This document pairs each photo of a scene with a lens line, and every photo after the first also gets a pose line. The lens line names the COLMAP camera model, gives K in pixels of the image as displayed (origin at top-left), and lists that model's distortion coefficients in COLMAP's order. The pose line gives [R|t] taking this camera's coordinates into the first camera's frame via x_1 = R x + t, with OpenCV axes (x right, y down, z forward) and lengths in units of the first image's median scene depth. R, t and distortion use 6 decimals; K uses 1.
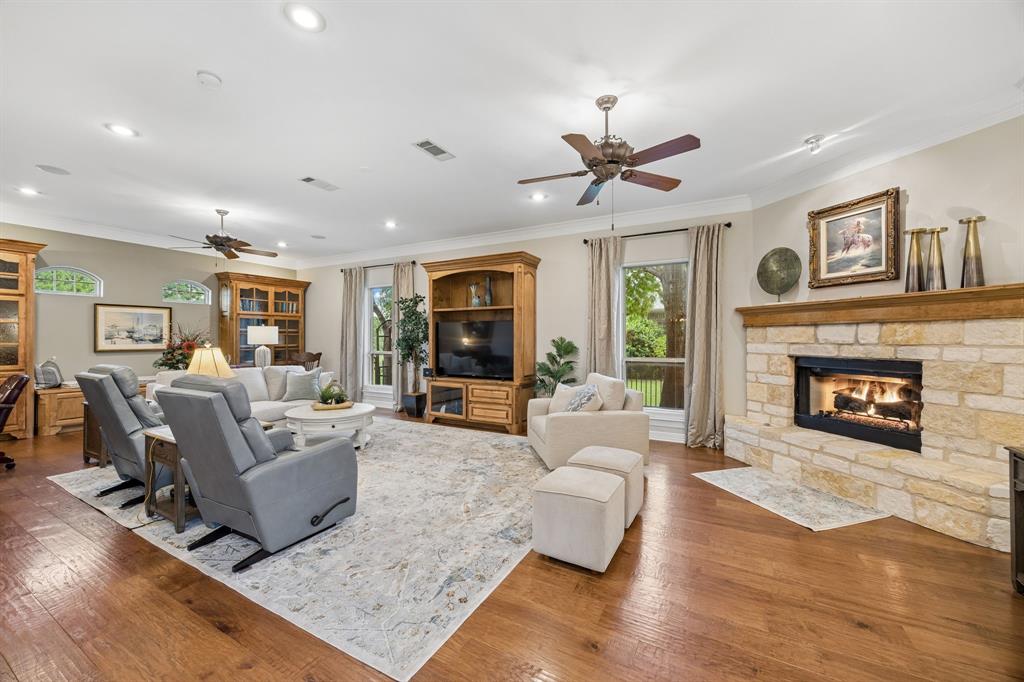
lens RADIAL K [[401.9, 0, 508.3], [0, 401.9, 337.5], [0, 0, 1]] dist [-0.001091, 0.000377]
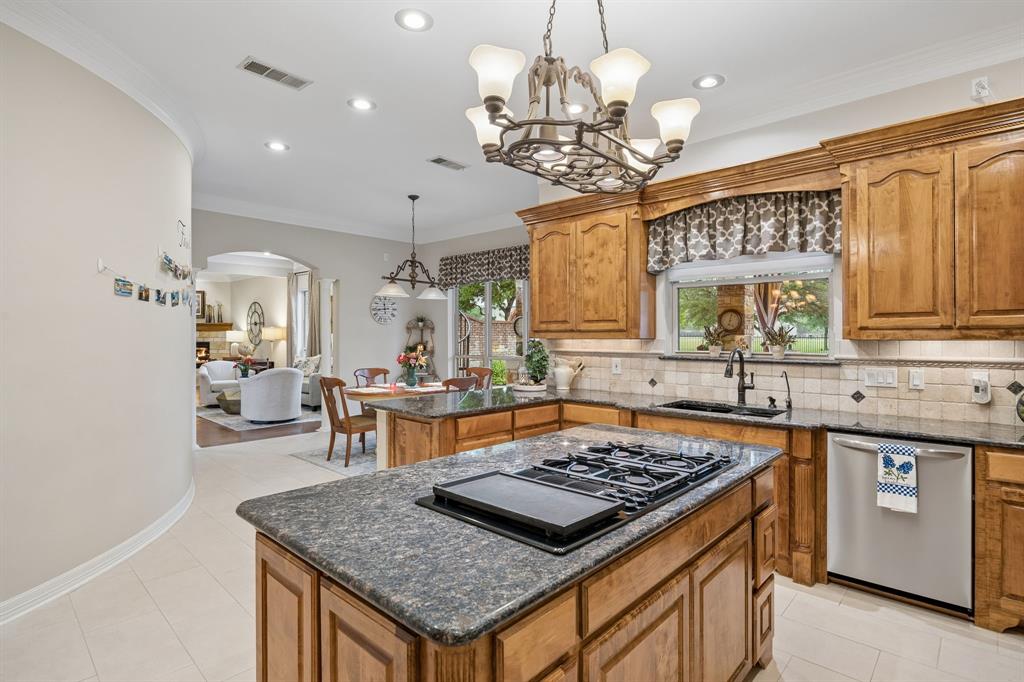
lens RADIAL K [[499.4, 0, 513.6], [0, 499.4, 337.8], [0, 0, 1]] dist [-0.004350, -0.000266]
pose [[0.252031, -0.002341, 0.967716, -2.487111], [-0.002295, 0.999993, 0.003017, 0.001931], [-0.967716, -0.002981, 0.252024, -2.635059]]
